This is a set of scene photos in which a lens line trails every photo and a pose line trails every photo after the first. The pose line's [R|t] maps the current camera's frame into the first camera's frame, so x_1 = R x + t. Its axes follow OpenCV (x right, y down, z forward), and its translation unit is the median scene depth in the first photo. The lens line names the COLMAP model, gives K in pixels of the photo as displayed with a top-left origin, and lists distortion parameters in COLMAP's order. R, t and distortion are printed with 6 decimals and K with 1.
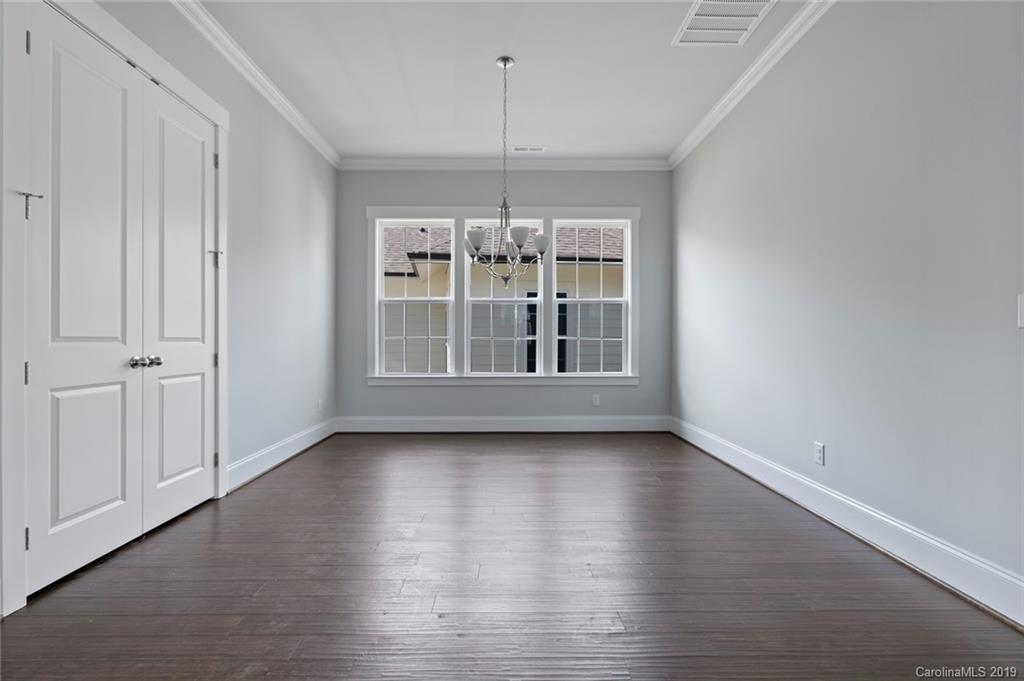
lens RADIAL K [[464.9, 0, 506.4], [0, 464.9, 338.5], [0, 0, 1]] dist [-0.002048, -0.002535]
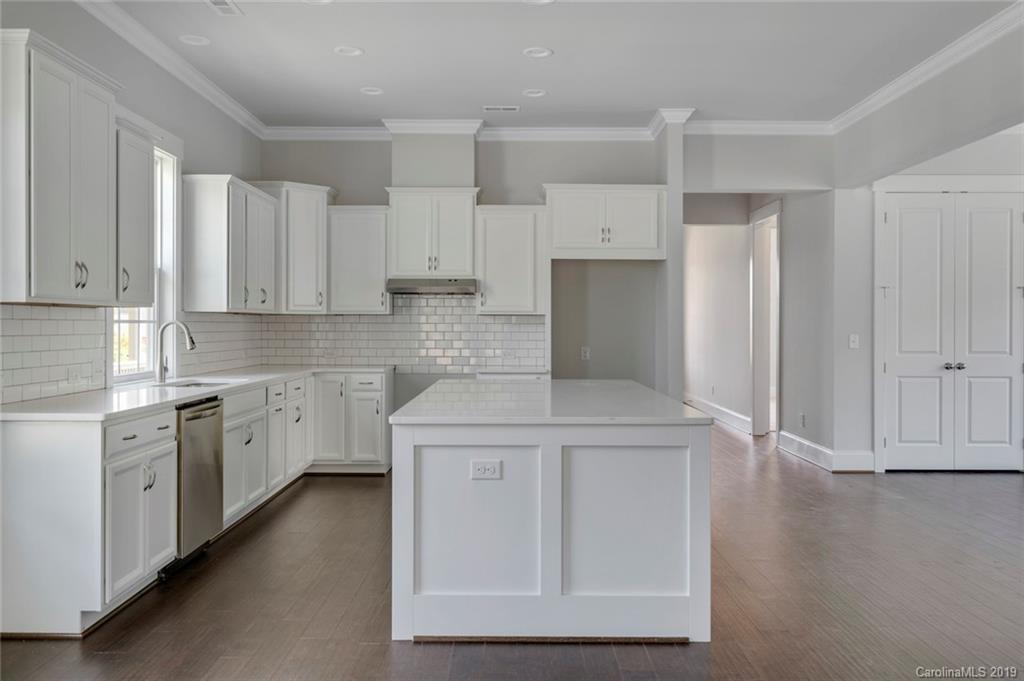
lens RADIAL K [[847.0, 0, 510.7], [0, 847.0, 322.6], [0, 0, 1]] dist [0.023626, -0.010200]
pose [[-0.001961, -0.001280, -0.999997, 1.802143], [-0.000322, 0.999999, -0.001279, -0.080764], [0.999998, 0.000319, -0.001962, -0.464698]]
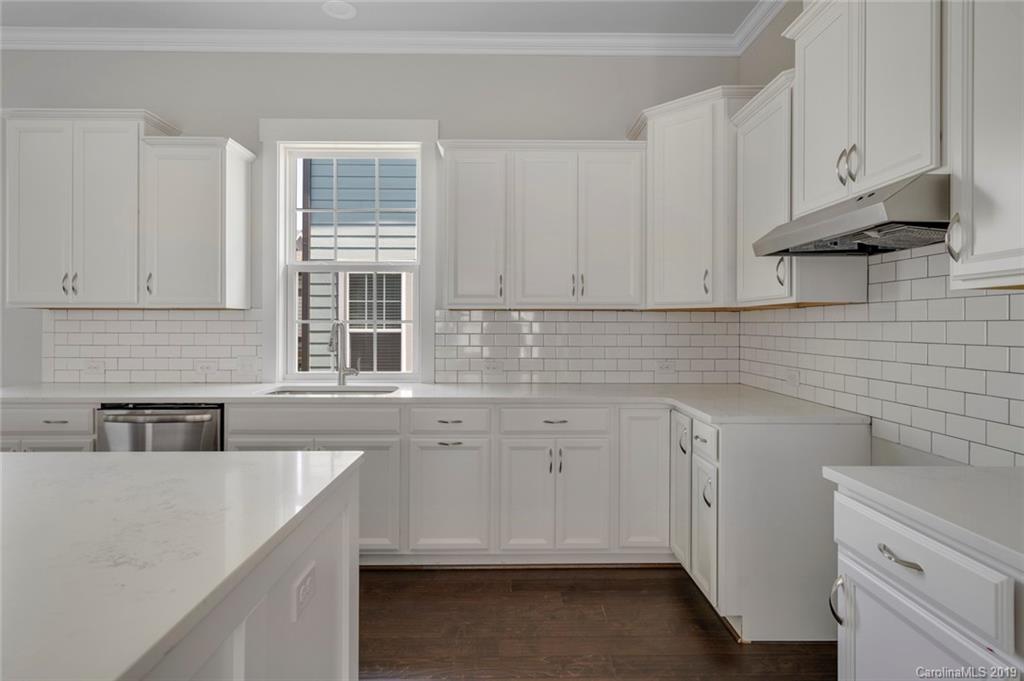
lens RADIAL K [[551.9, 0, 515.5], [0, 551.9, 324.7], [0, 0, 1]] dist [0.008288, -0.000279]
pose [[-0.999824, -0.002224, -0.018602, -0.229079], [-0.002116, 0.999981, -0.005835, -0.072880], [0.018615, -0.005795, -0.999810, -0.096099]]
